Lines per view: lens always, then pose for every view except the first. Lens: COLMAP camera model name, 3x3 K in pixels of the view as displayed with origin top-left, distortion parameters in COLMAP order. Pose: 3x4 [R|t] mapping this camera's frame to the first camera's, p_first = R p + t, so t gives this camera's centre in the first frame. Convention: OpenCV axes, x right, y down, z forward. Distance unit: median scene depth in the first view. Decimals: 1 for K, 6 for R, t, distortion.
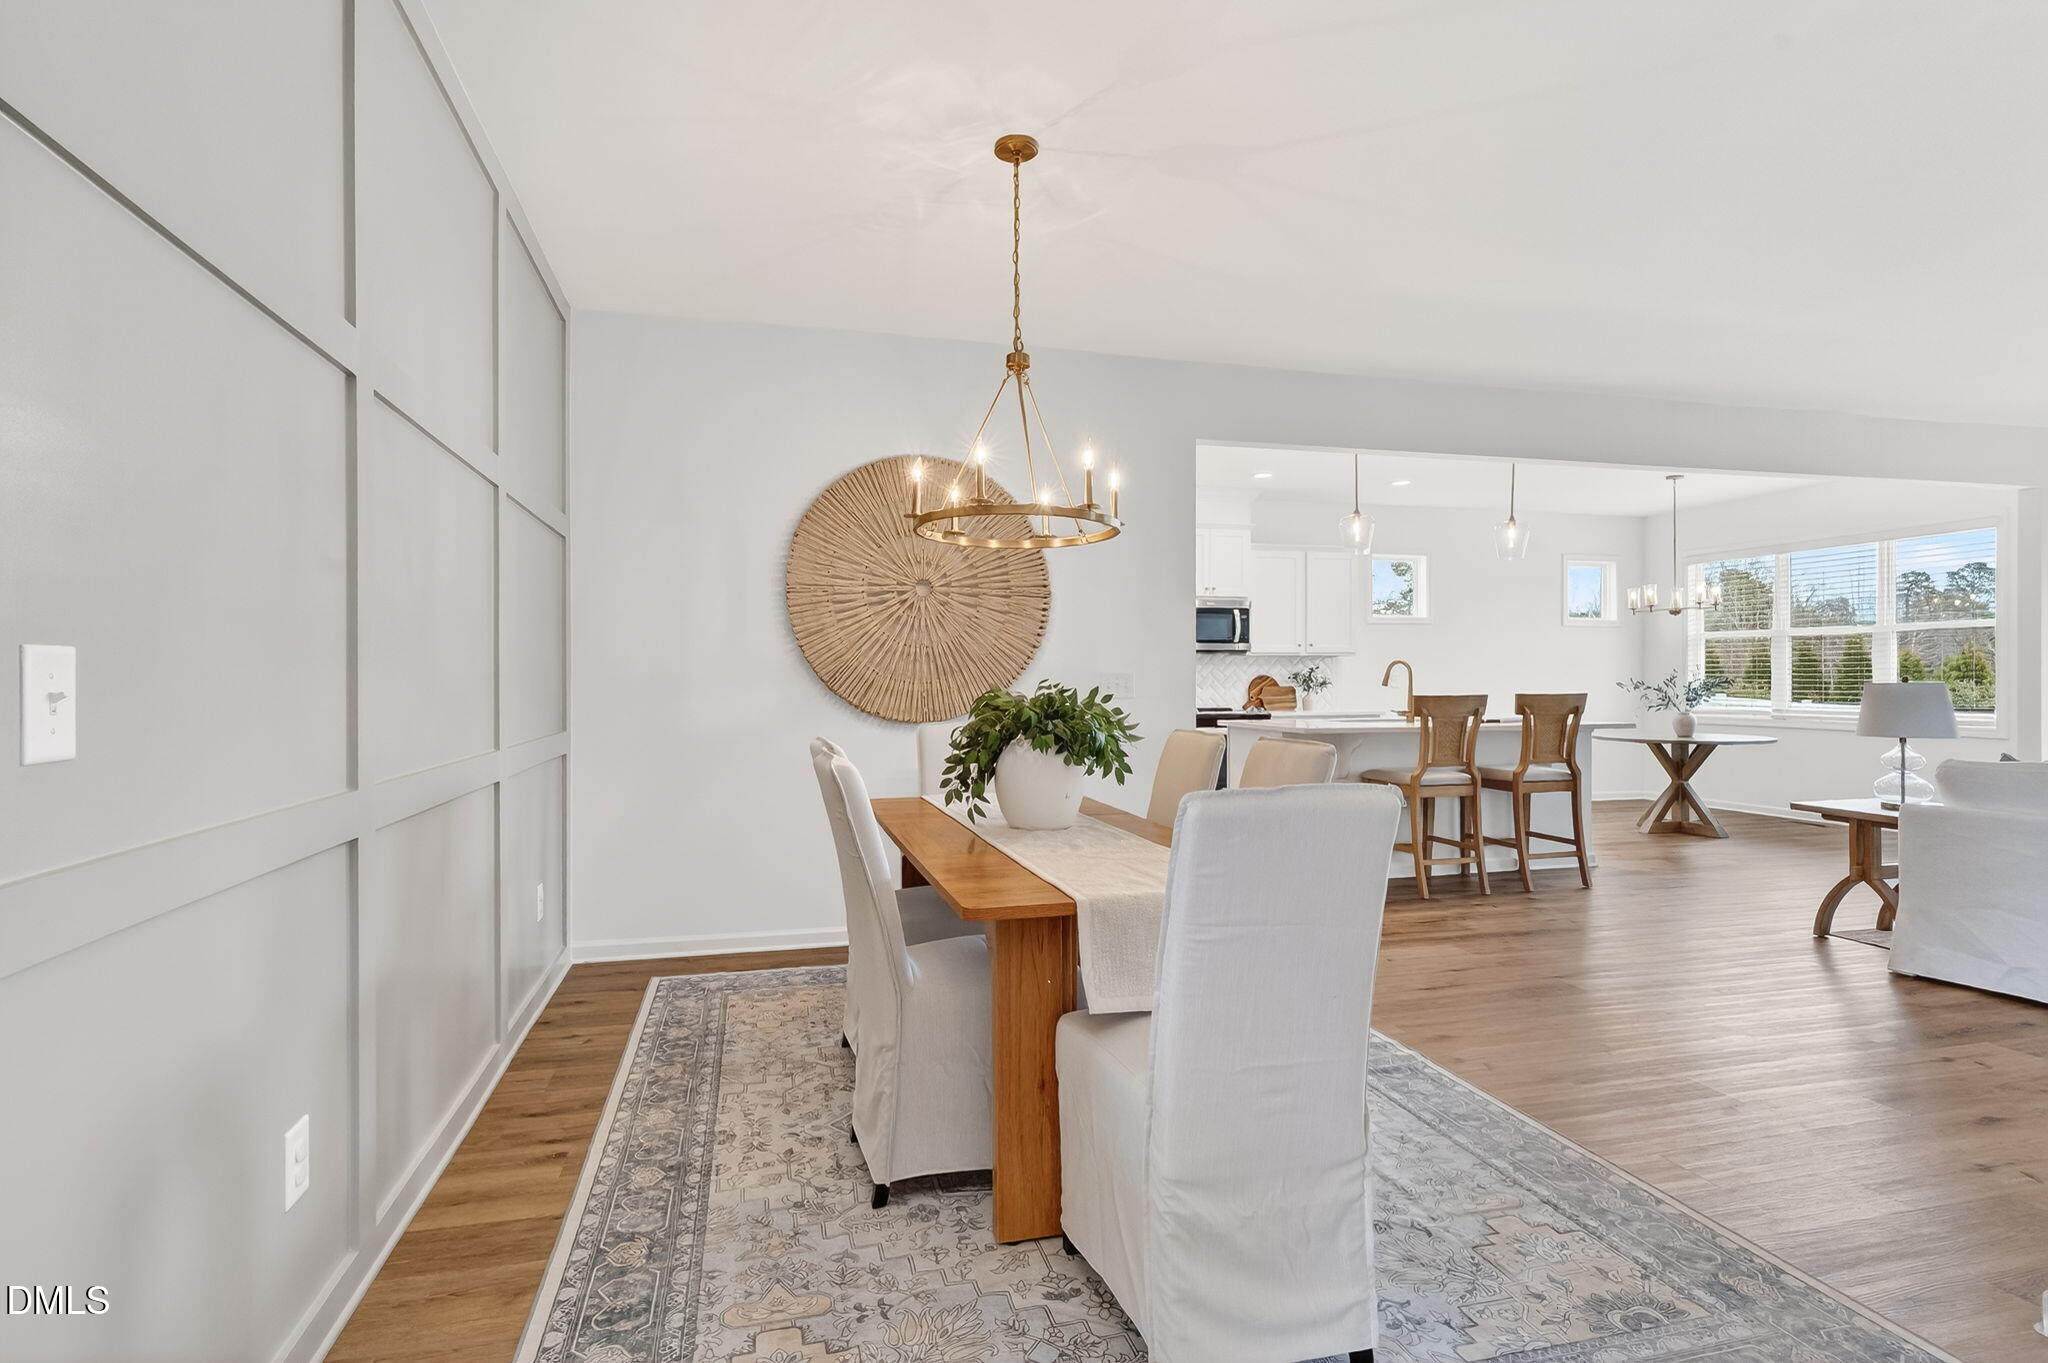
lens RADIAL K [[984.7, 0, 1013.5], [0, 984.7, 683.6], [0, 0, 1]] dist [0.004820, -0.002317]
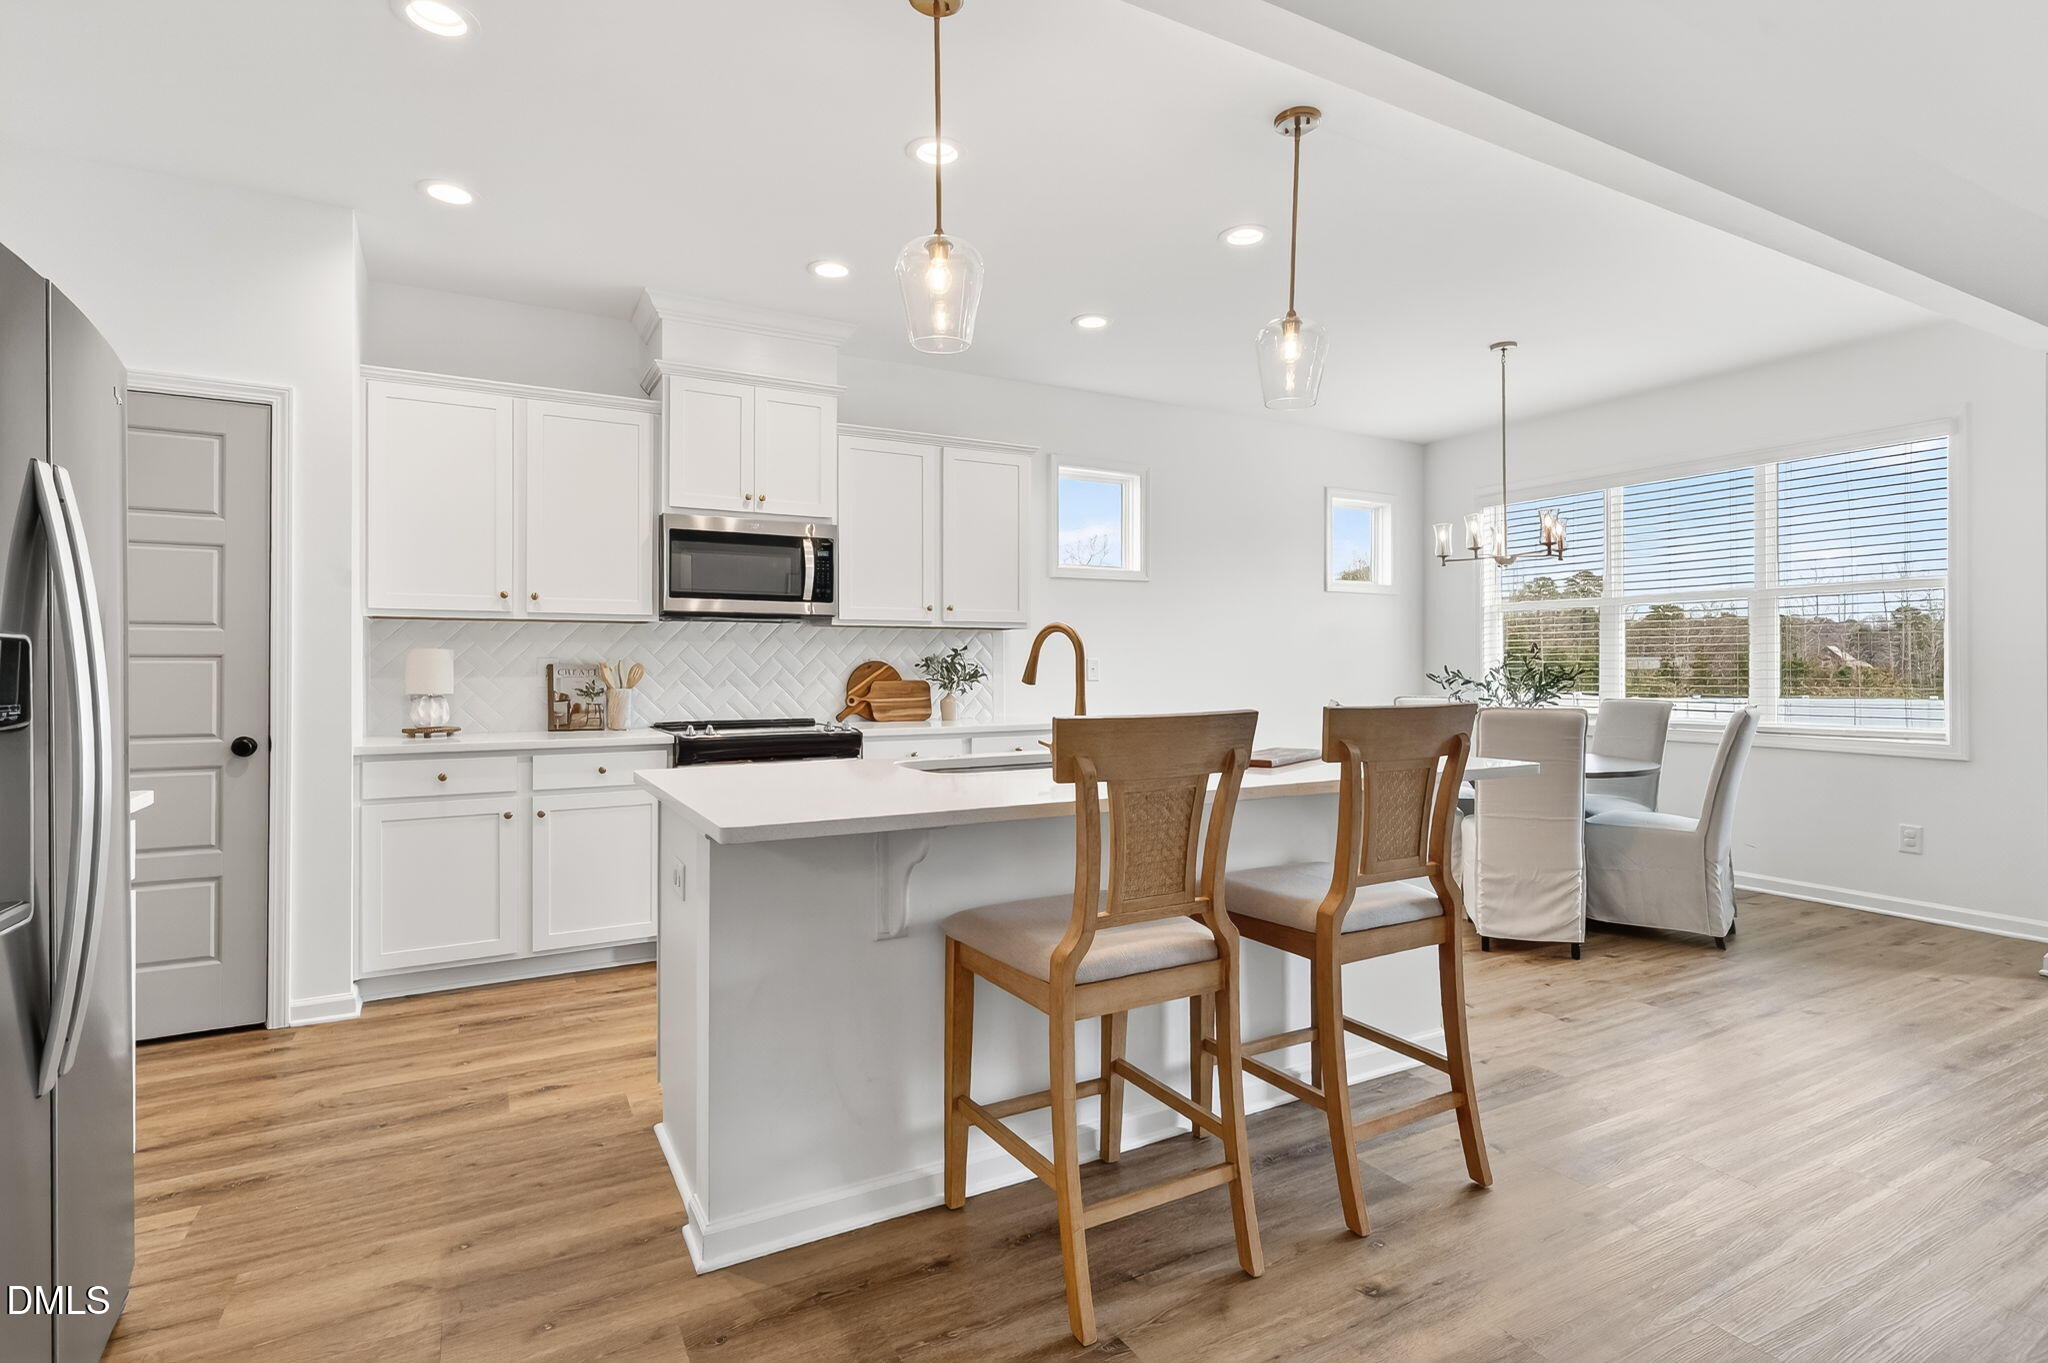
lens RADIAL K [[984.7, 0, 1021.0], [0, 984.7, 669.7], [0, 0, 1]] dist [0.004820, -0.002317]
pose [[0.968134, -0.003191, 0.250411, 0.216630], [0.003776, 0.999991, -0.001855, -0.002471], [-0.250403, 0.002741, 0.968138, 0.474849]]
